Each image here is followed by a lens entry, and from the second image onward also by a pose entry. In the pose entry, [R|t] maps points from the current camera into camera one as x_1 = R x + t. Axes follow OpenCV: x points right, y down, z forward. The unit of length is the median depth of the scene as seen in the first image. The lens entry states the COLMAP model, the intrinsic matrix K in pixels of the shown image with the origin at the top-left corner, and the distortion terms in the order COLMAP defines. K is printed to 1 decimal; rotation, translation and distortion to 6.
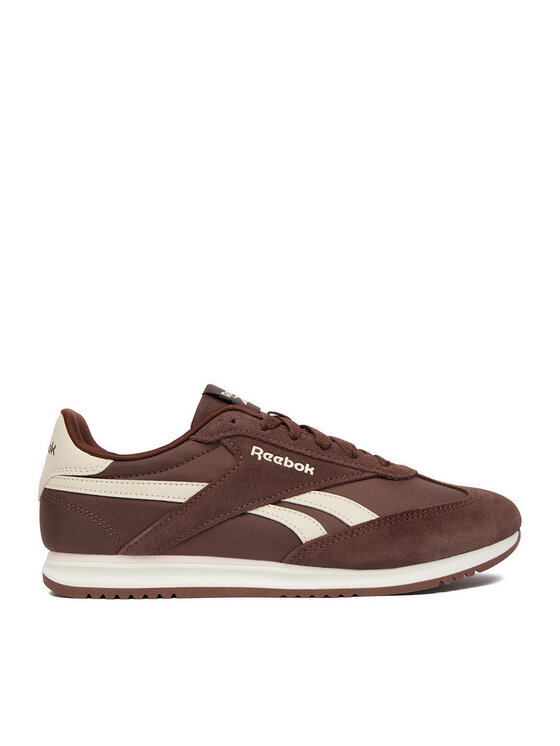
lens RADIAL K [[818.5, 0, 280.0], [0, 818.5, 373.0], [0, 0, 1]] dist [0.002309, 0.001251]
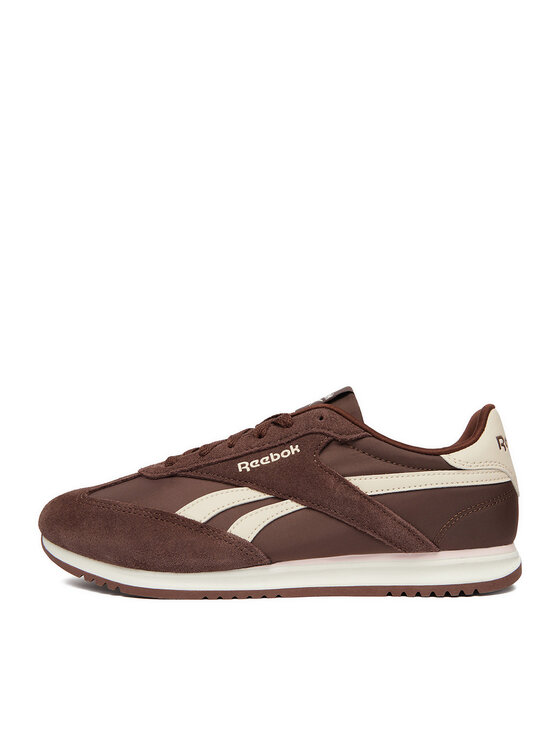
lens RADIAL K [[665.3, 0, 280.0], [0, 665.3, 373.0], [0, 0, 1]] dist [-0.002425, -0.000406]
pose [[-0.534605, -0.255675, -0.805498, 0.678047], [0.235793, 0.870160, -0.432694, 0.372140], [0.811541, -0.421251, -0.404905, 1.390071]]
